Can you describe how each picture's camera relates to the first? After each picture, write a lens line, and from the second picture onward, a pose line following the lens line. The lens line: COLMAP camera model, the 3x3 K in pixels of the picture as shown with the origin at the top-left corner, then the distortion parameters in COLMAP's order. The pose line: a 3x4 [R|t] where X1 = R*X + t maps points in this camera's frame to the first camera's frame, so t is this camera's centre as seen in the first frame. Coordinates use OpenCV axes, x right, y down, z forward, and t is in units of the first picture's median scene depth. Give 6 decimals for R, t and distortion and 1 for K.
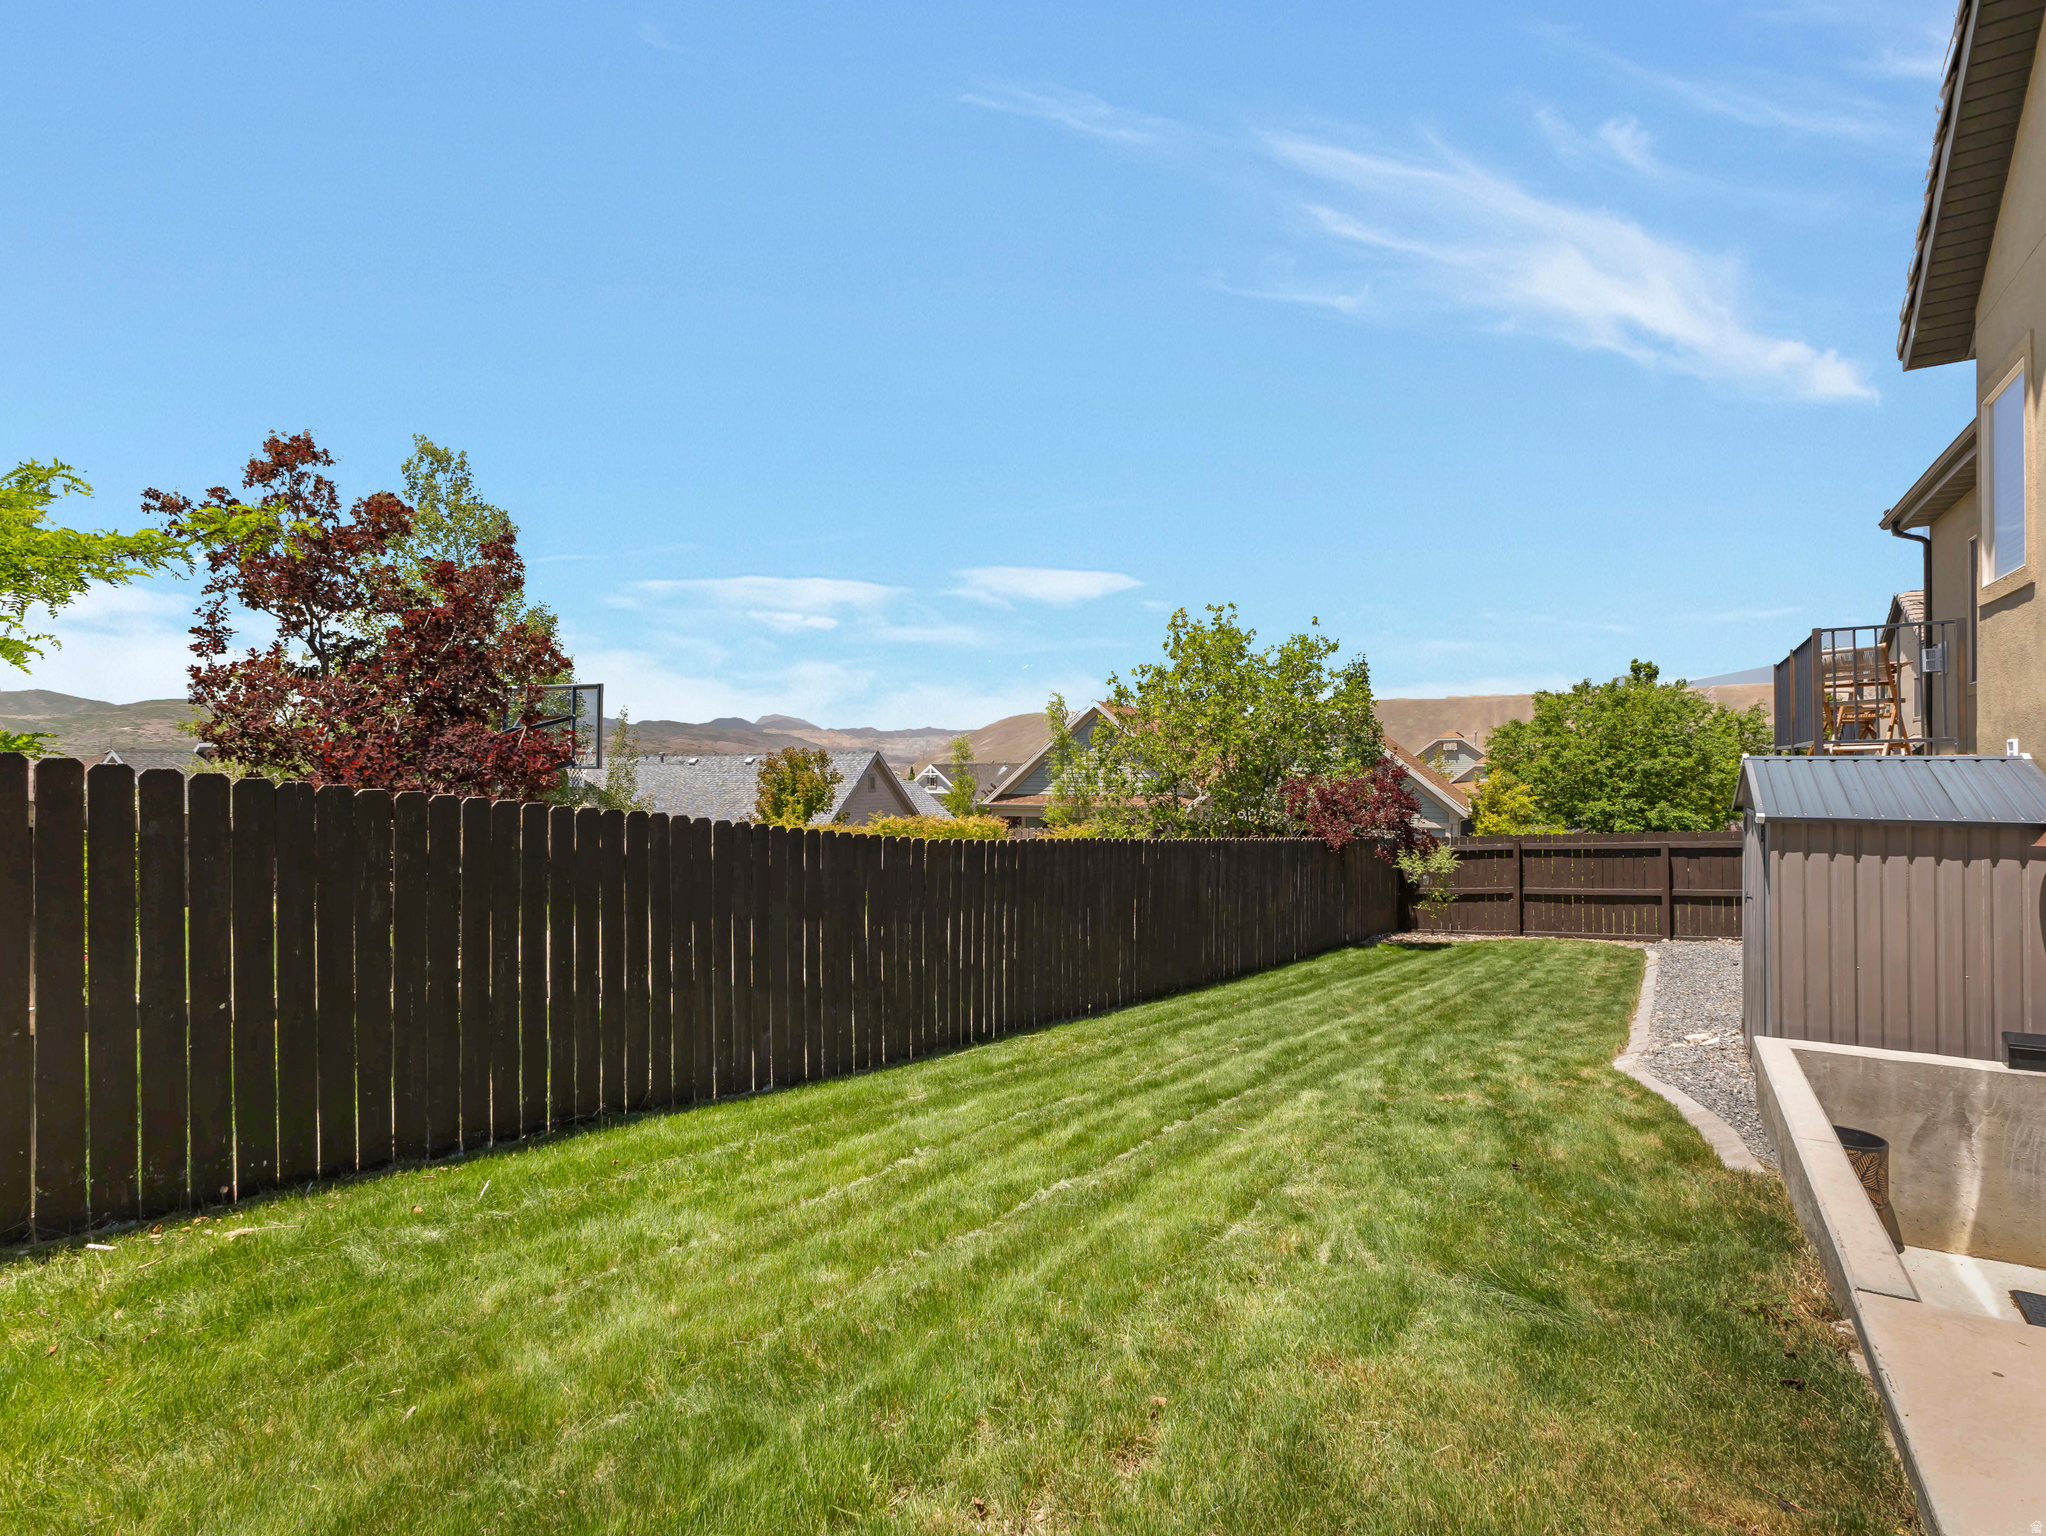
lens RADIAL K [[1008.0, 0, 1025.2], [0, 1008.0, 763.4], [0, 0, 1]] dist [0.008416, 0.000397]
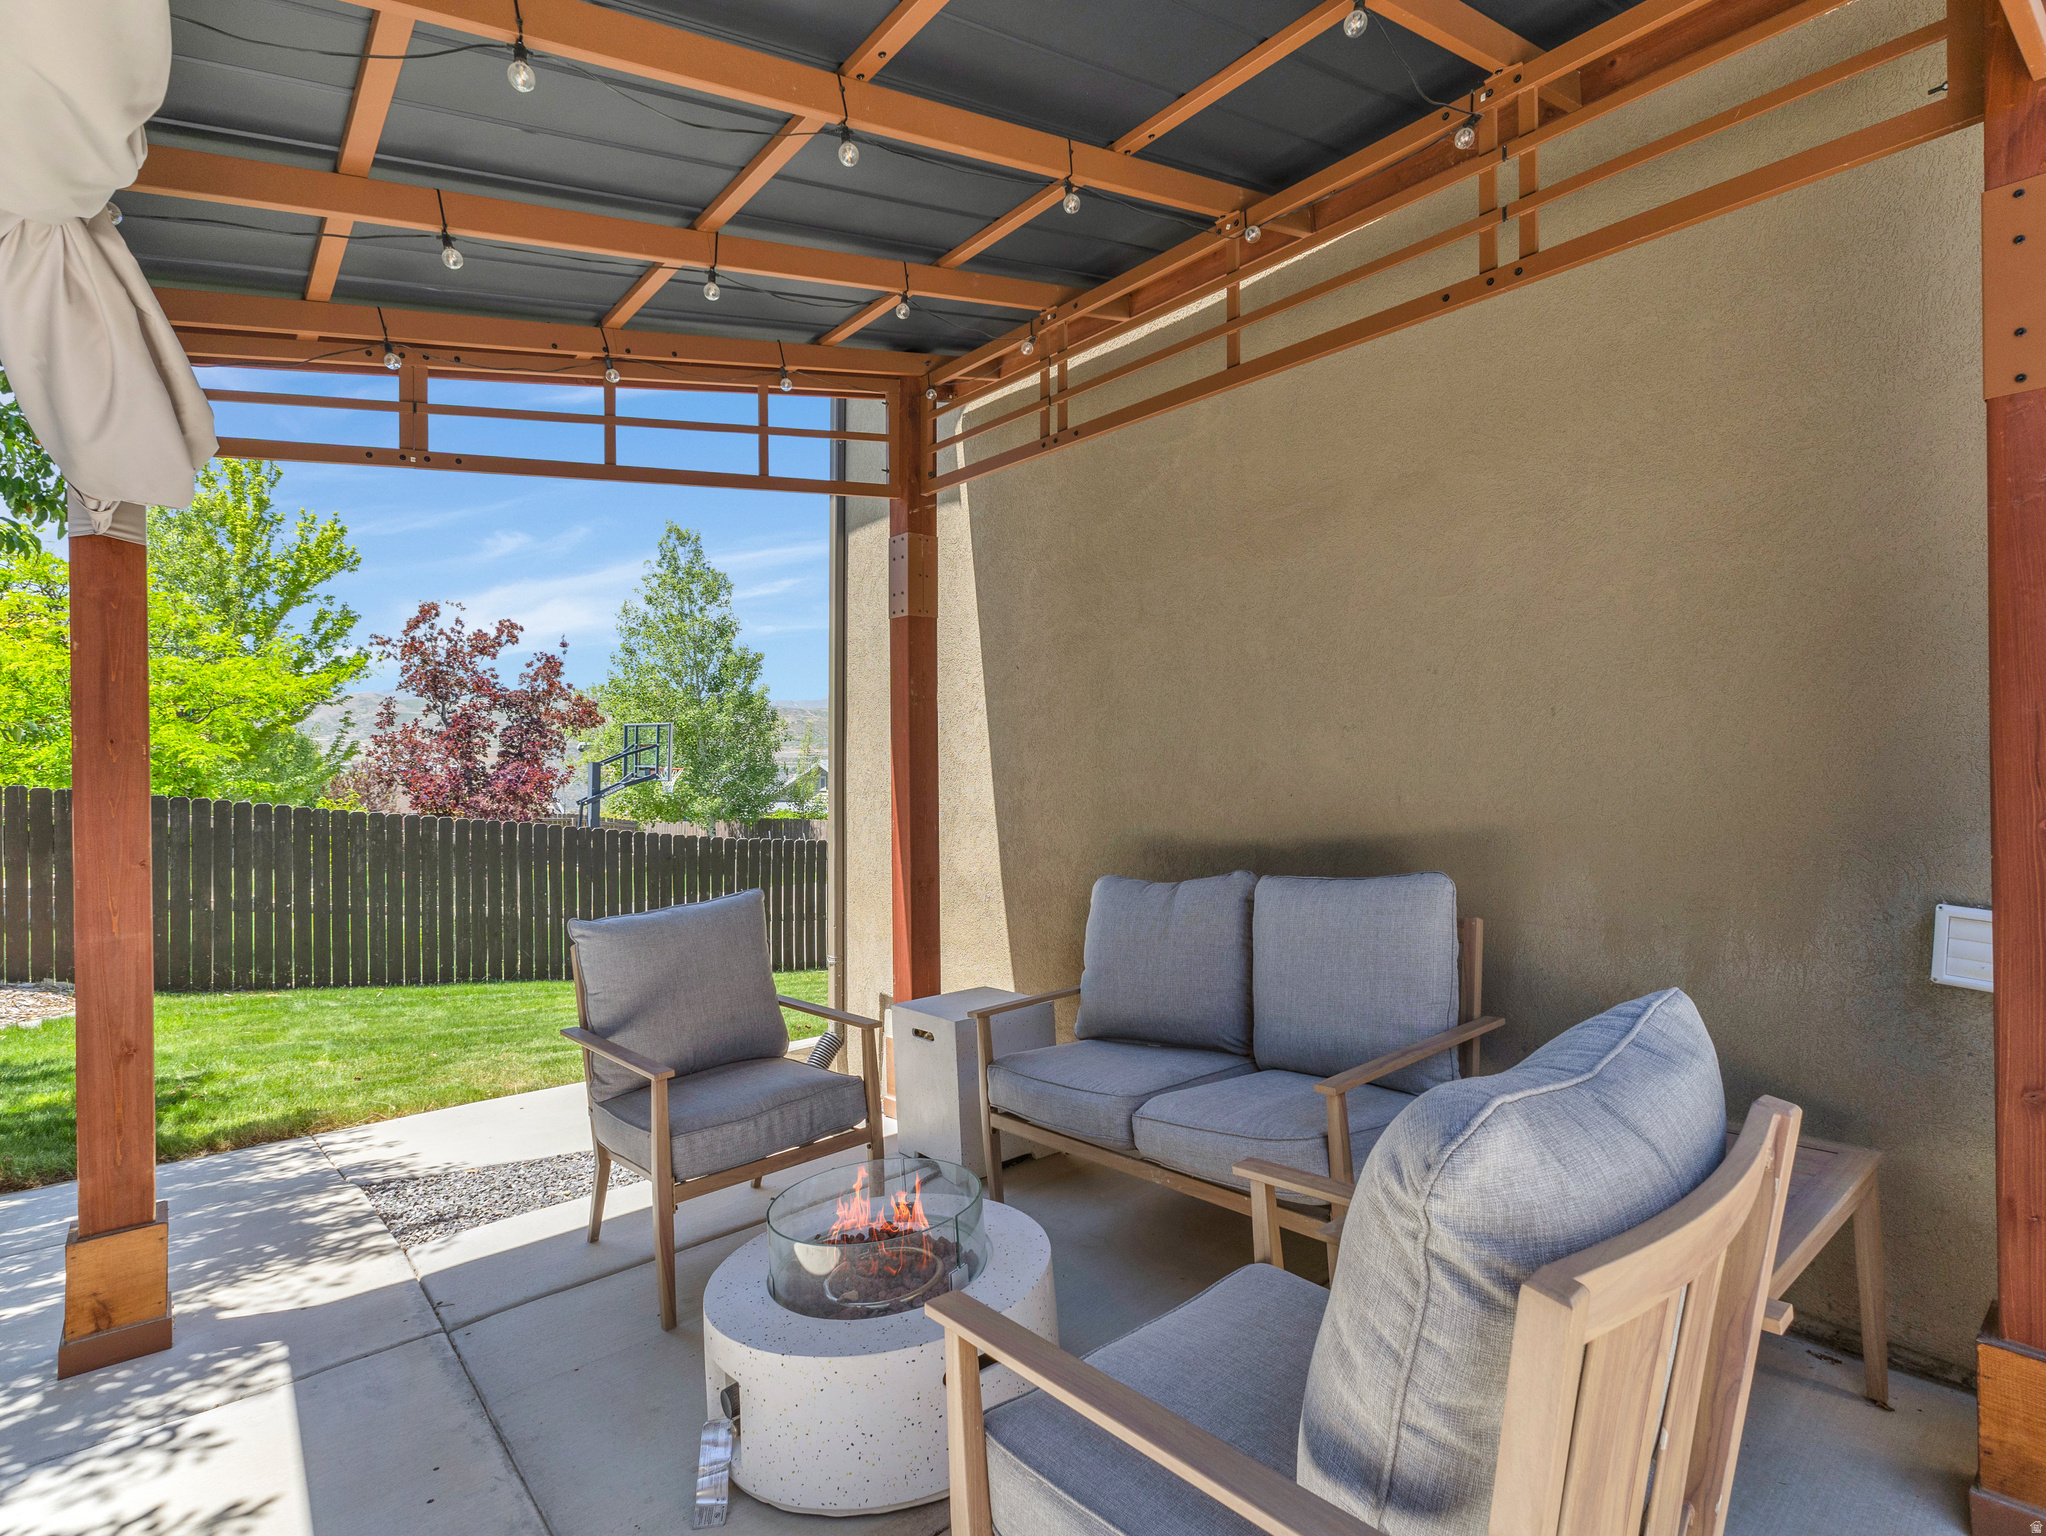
lens RADIAL K [[1008.0, 0, 1025.2], [0, 1008.0, 763.4], [0, 0, 1]] dist [0.008416, 0.000397]
pose [[0.950713, 0.005303, -0.310027, 0.198912], [-0.002232, 0.999945, 0.010260, -0.014692], [0.310065, -0.009062, 0.950672, -0.087949]]
